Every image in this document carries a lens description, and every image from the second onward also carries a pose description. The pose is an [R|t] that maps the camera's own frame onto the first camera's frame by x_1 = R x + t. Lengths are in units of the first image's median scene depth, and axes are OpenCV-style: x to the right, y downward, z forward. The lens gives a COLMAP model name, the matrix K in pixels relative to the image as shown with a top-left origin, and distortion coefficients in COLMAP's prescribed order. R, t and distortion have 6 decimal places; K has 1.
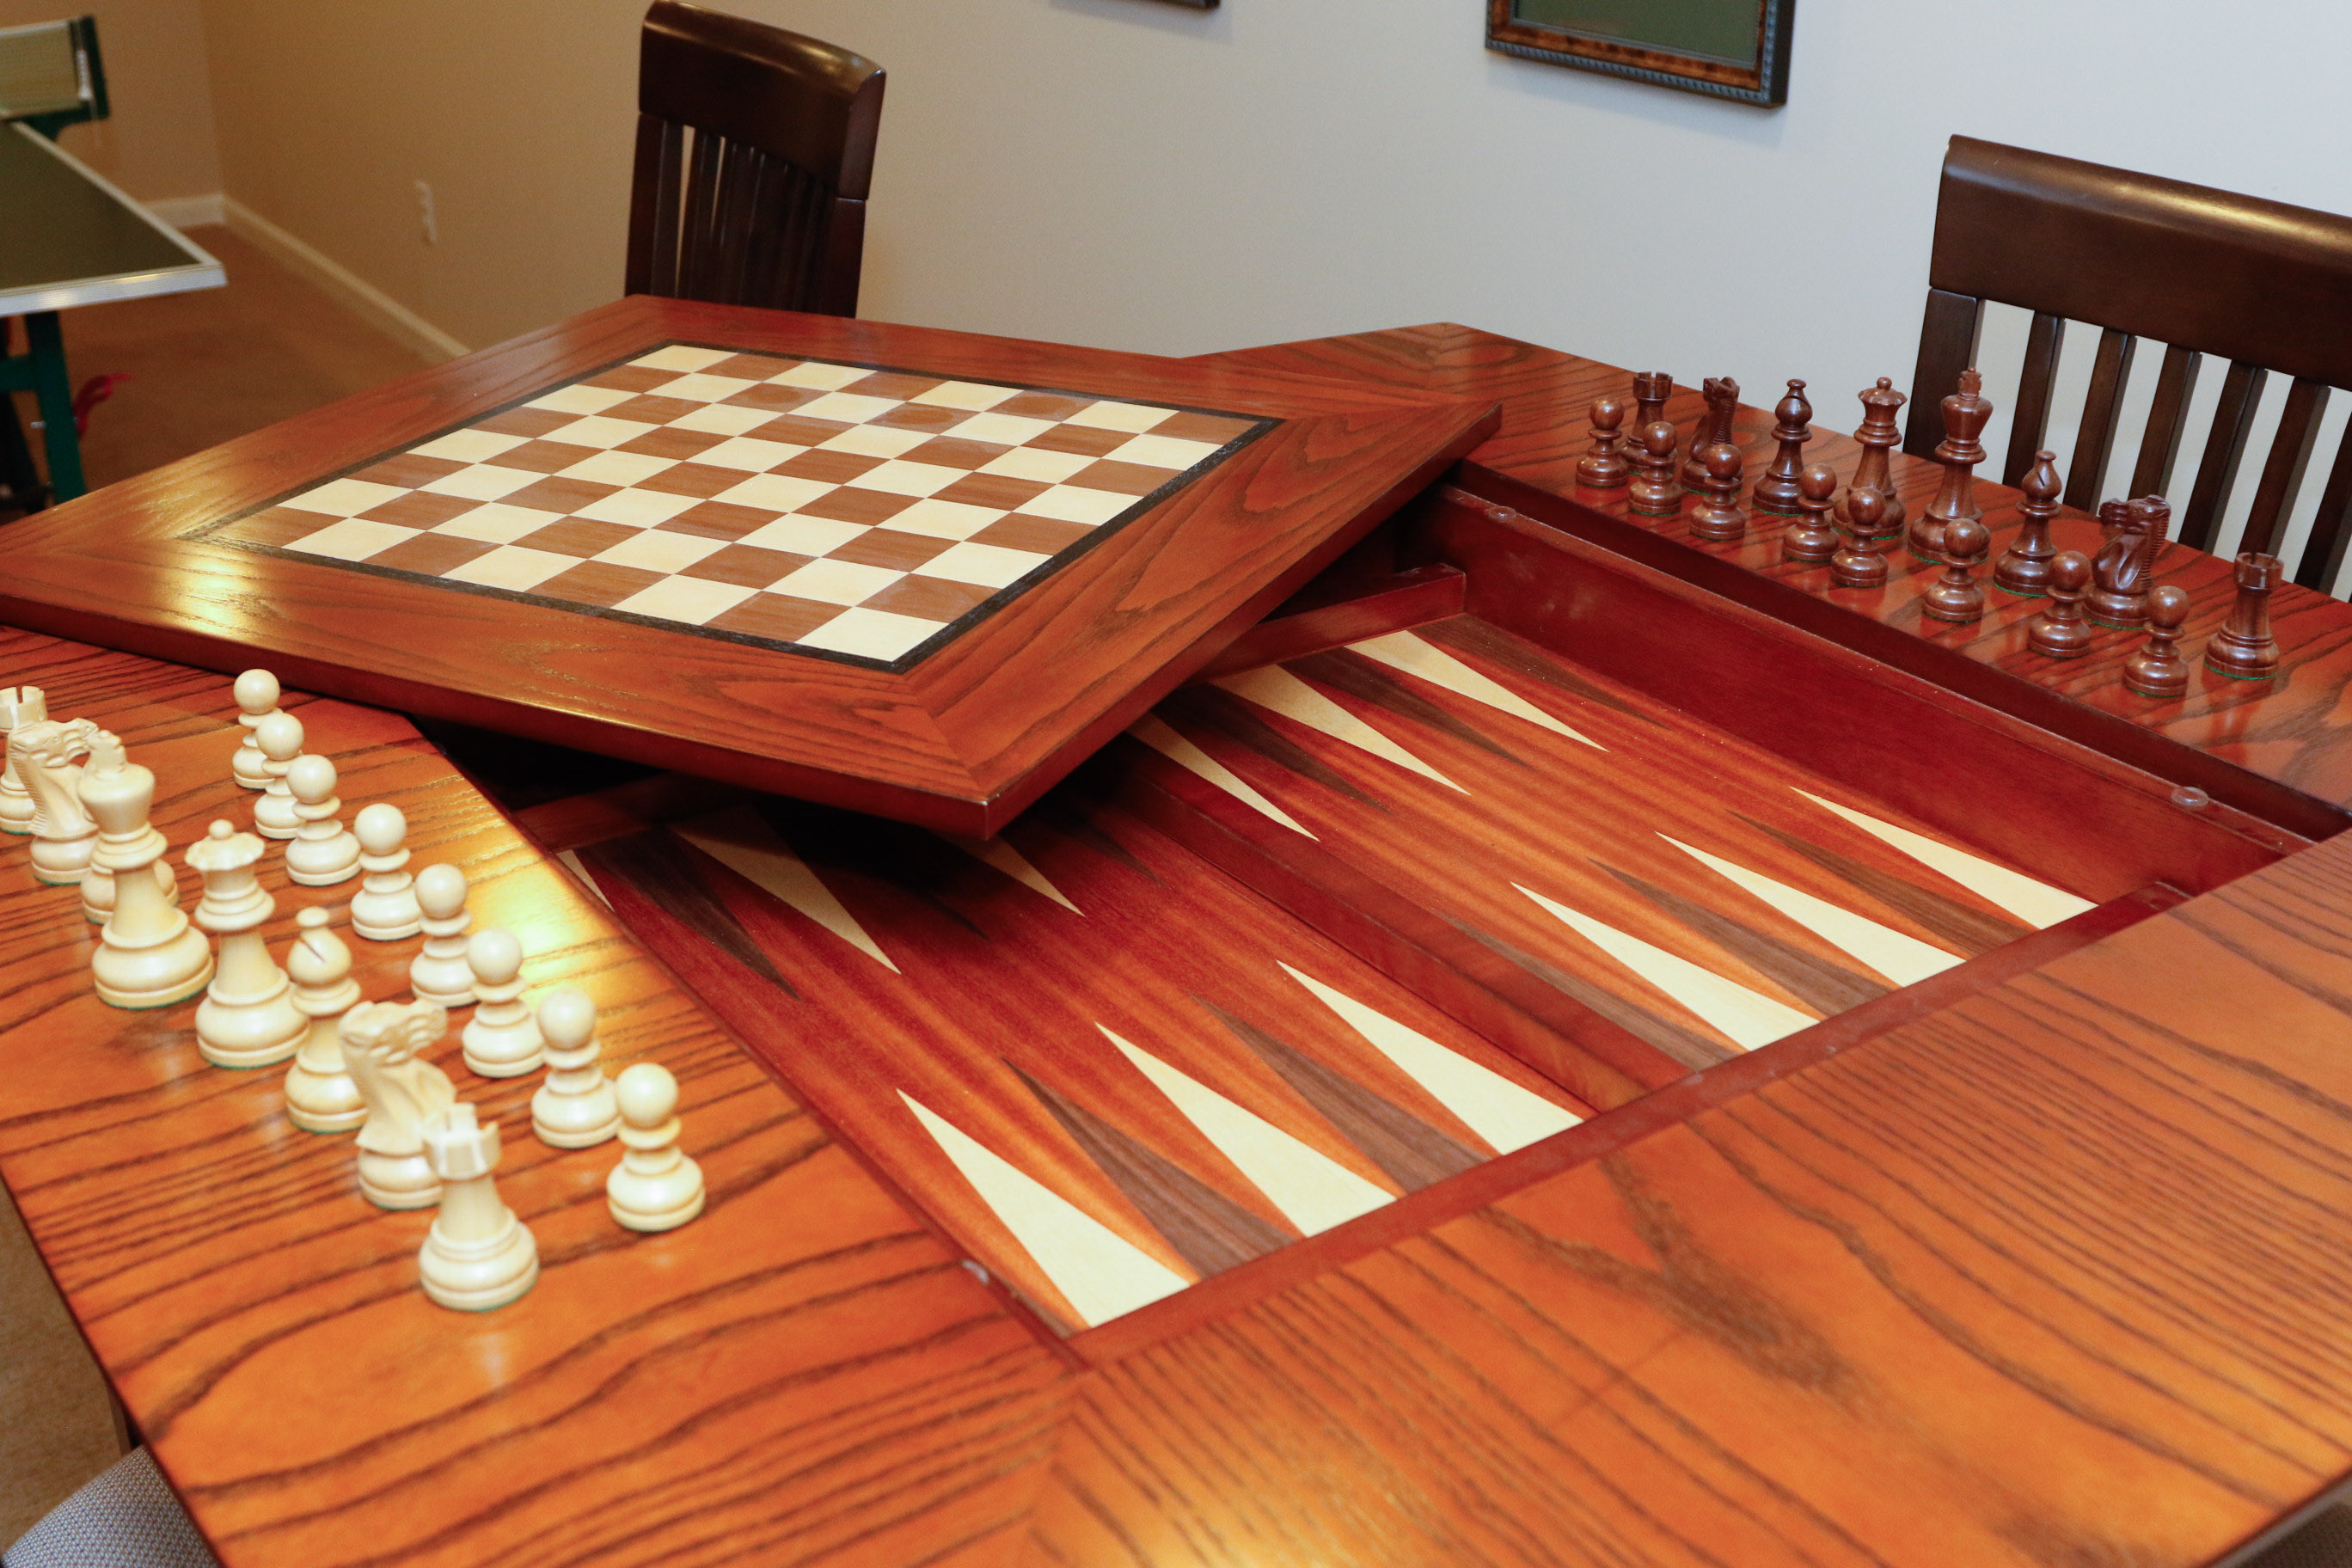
lens RADIAL K [[2535.4, 0, 1176.0], [0, 2535.4, 784.0], [0, 0, 1]] dist [-0.146137, 0.100743]
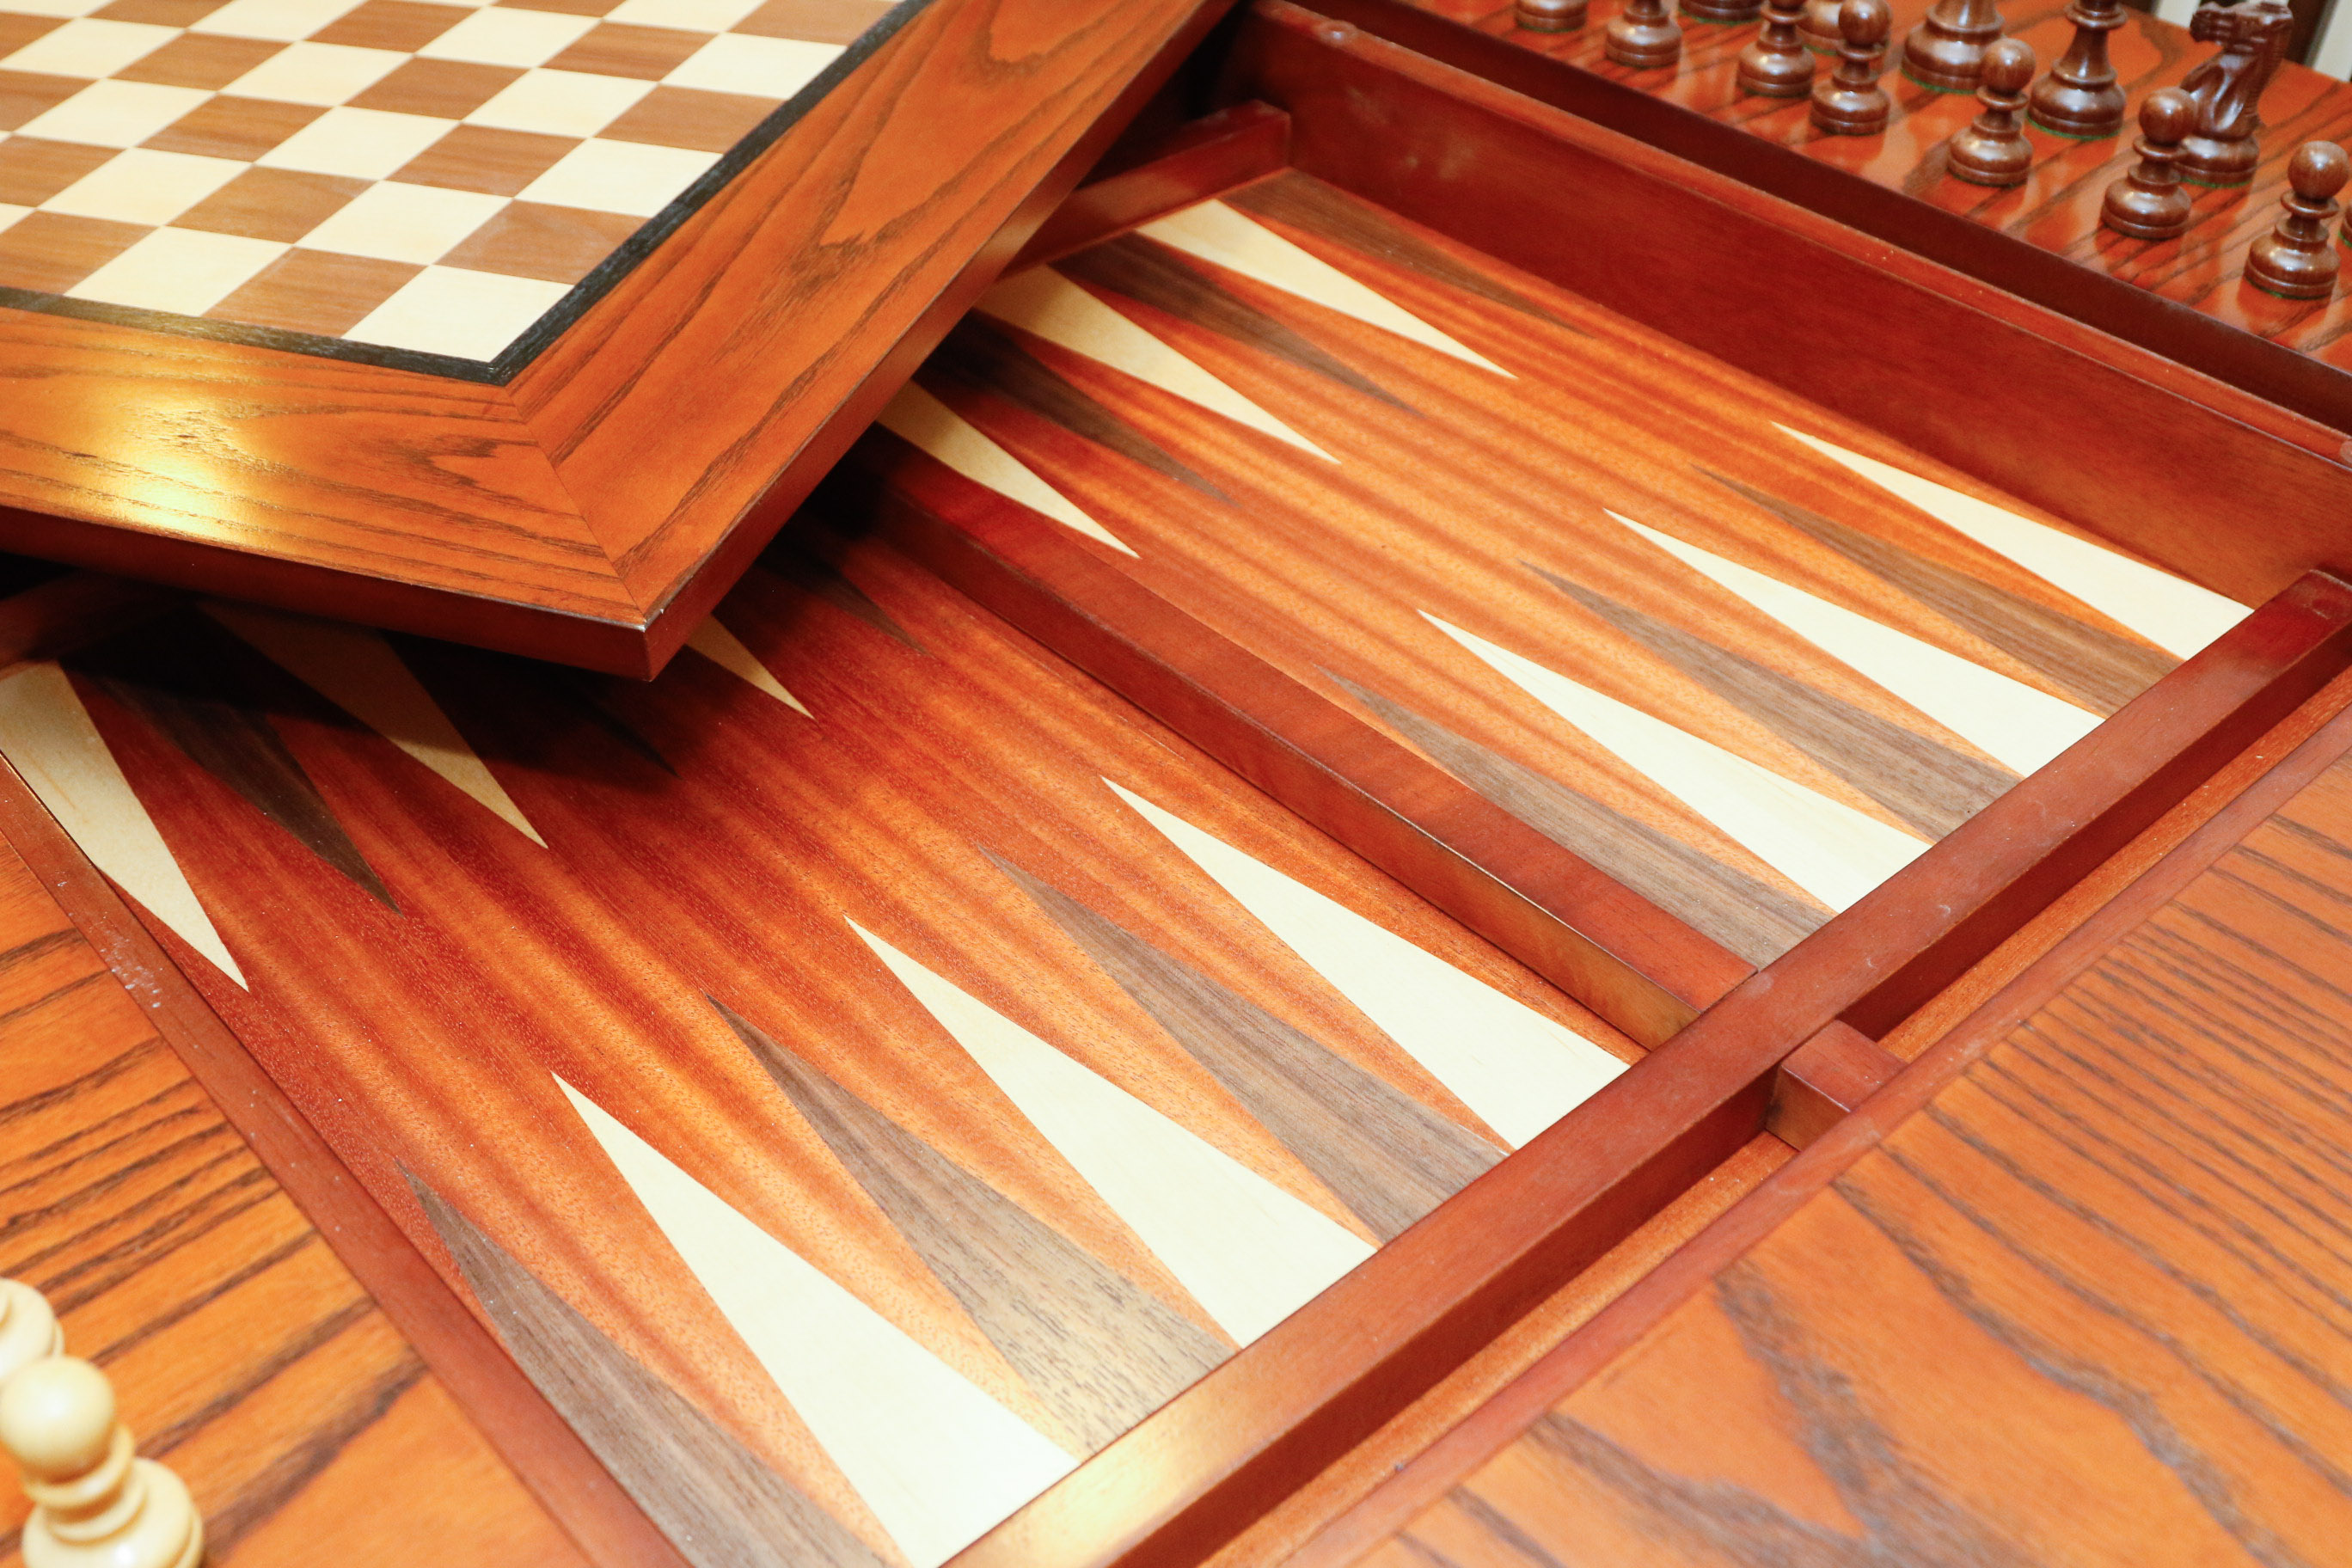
lens RADIAL K [[2535.4, 0, 1176.0], [0, 2535.4, 784.0], [0, 0, 1]] dist [-0.146137, 0.100743]
pose [[0.992141, -0.079228, 0.096850, -0.006354], [0.055597, 0.972531, 0.226038, -0.078014], [-0.112098, -0.218877, 0.969292, 0.320219]]
